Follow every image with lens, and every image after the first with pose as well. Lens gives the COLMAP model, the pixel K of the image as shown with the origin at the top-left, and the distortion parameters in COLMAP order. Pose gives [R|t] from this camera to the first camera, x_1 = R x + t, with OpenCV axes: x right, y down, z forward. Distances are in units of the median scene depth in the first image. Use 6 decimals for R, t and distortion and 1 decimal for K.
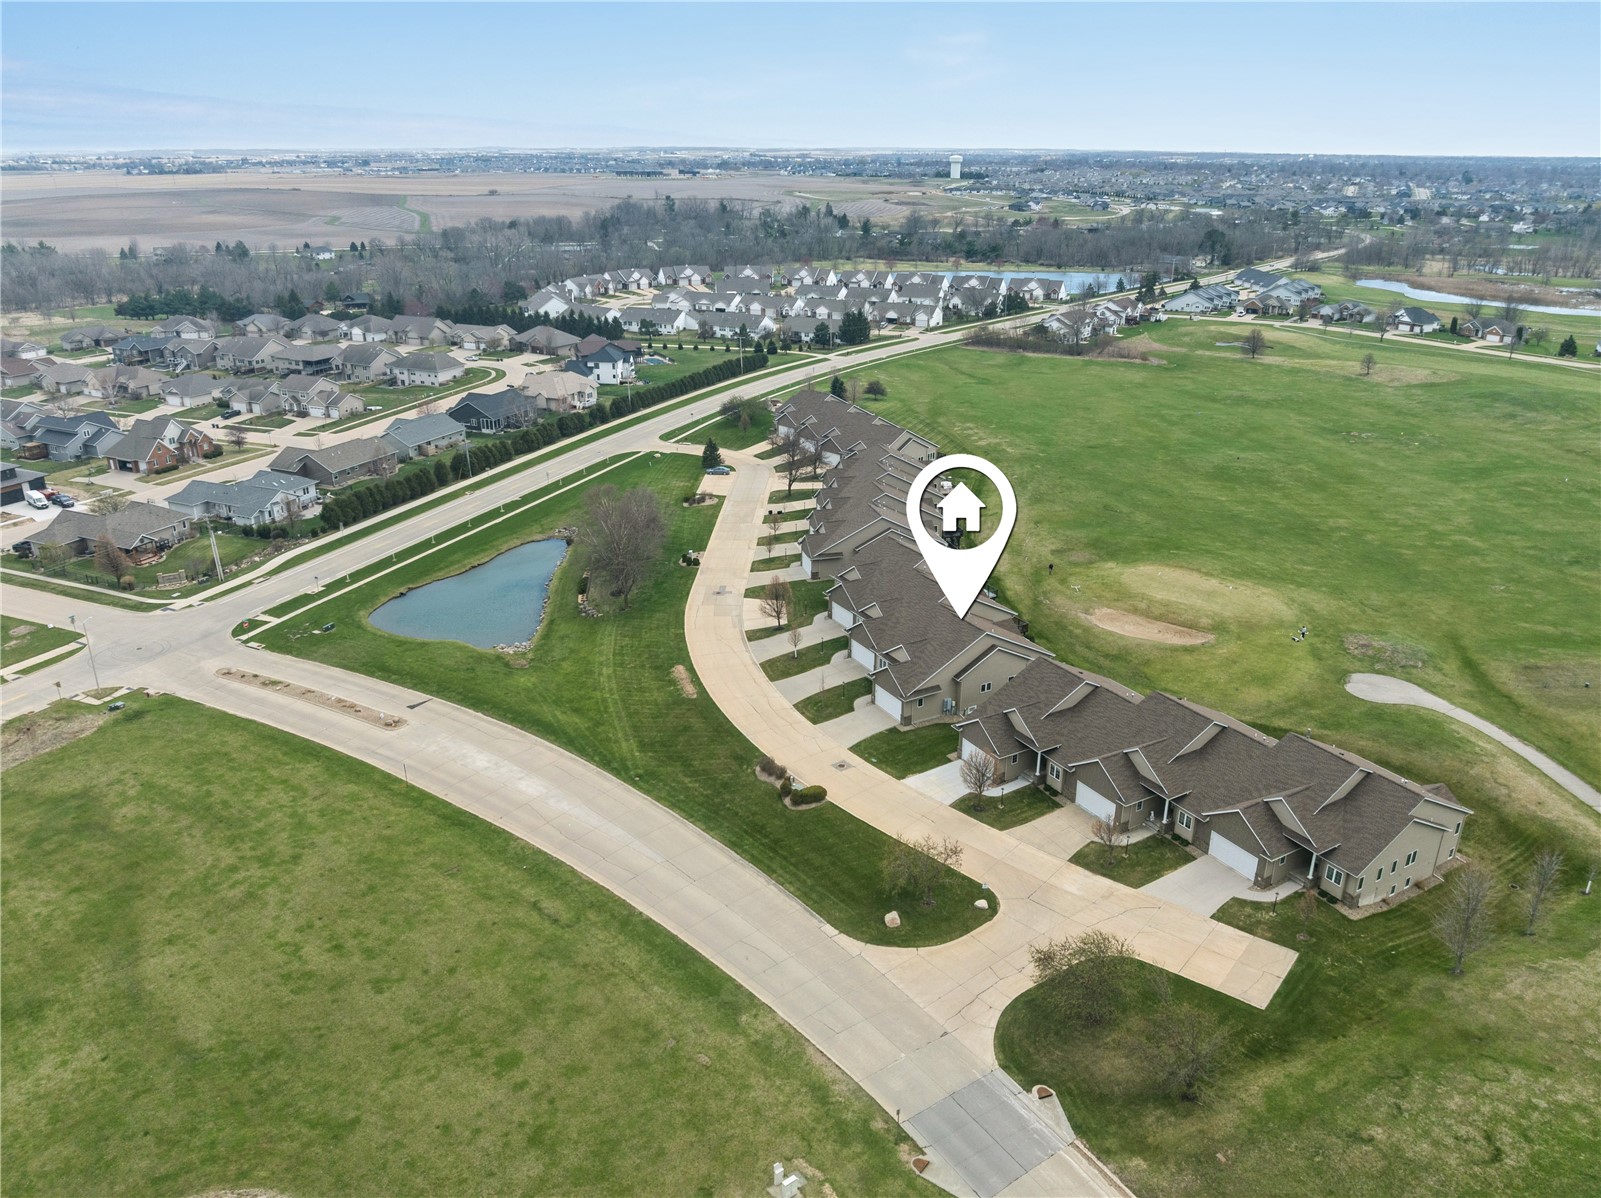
lens RADIAL K [[1139.1, 0, 799.9], [0, 1139.1, 593.7], [0, 0, 1]] dist [-0.035419, 0.005220]
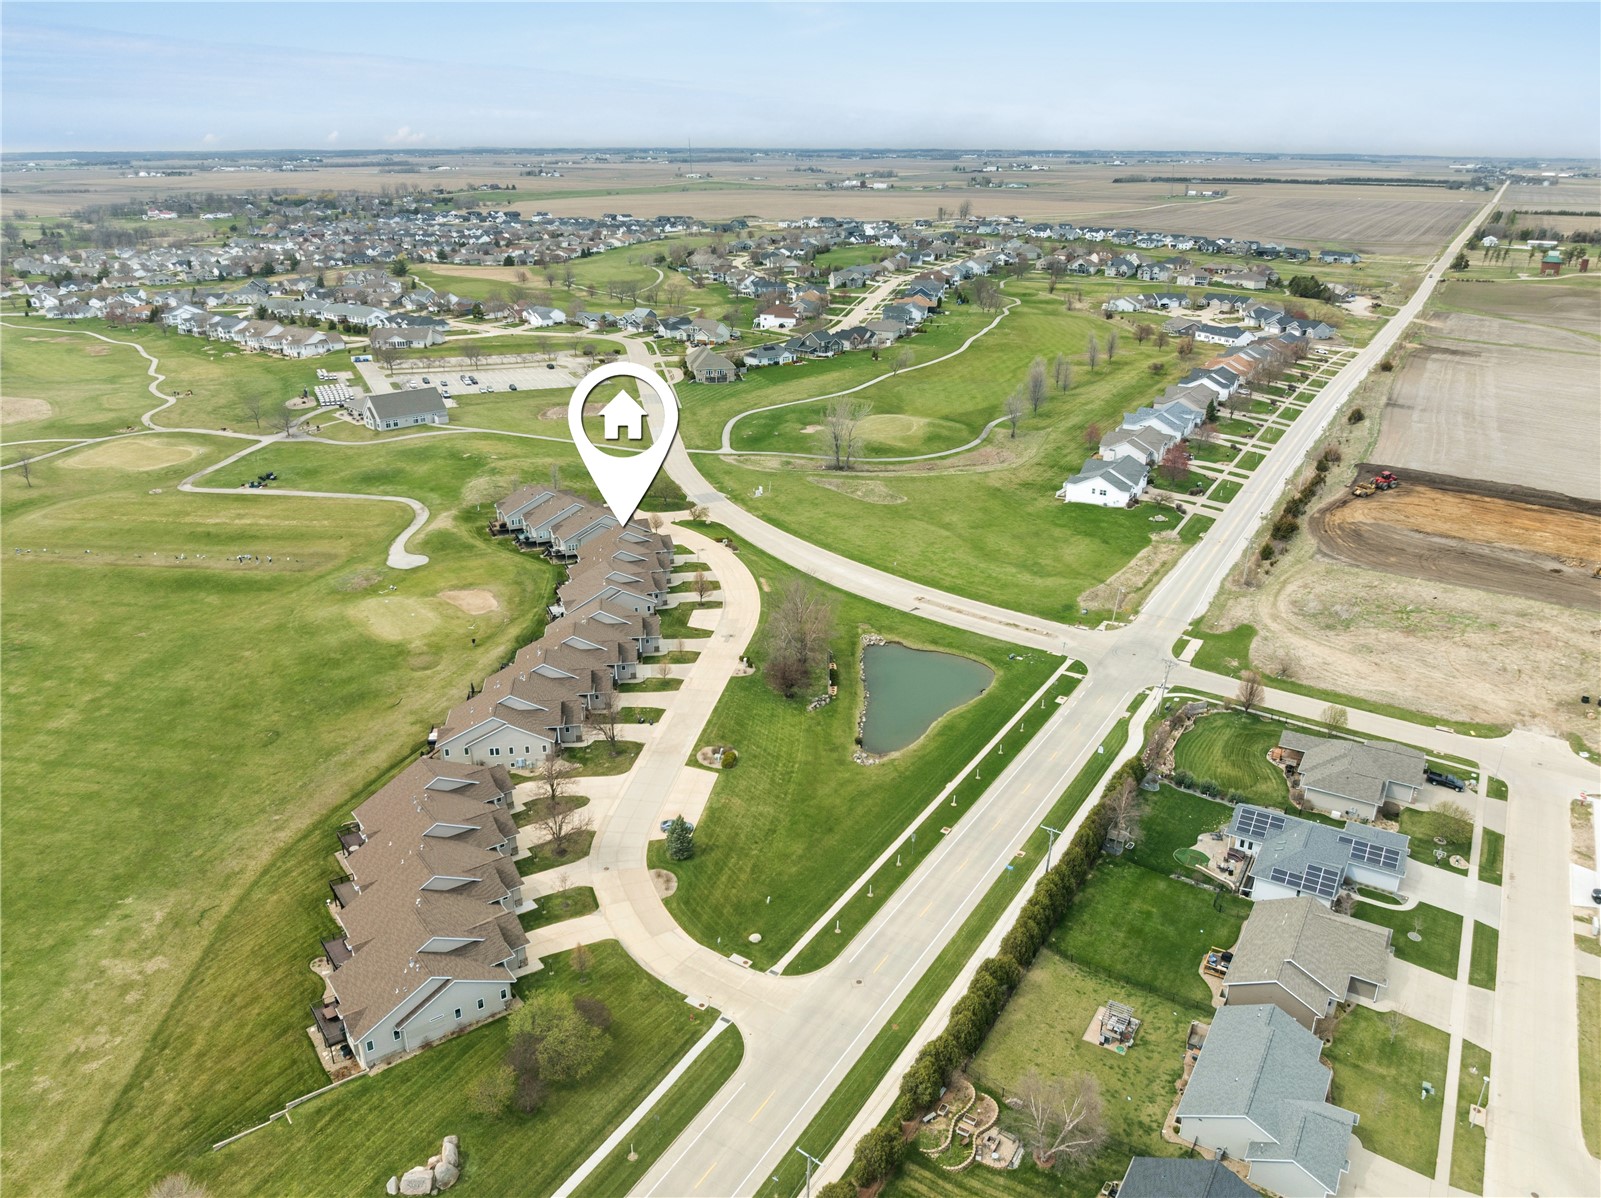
lens RADIAL K [[1139.1, 0, 800.2], [0, 1139.1, 600.0], [0, 0, 1]] dist [-0.035419, 0.005220]
pose [[-0.991884, -0.055010, 0.114628, -0.294578], [0.038709, 0.728108, 0.684368, -0.920940], [-0.121109, 0.683251, -0.720070, 1.859805]]
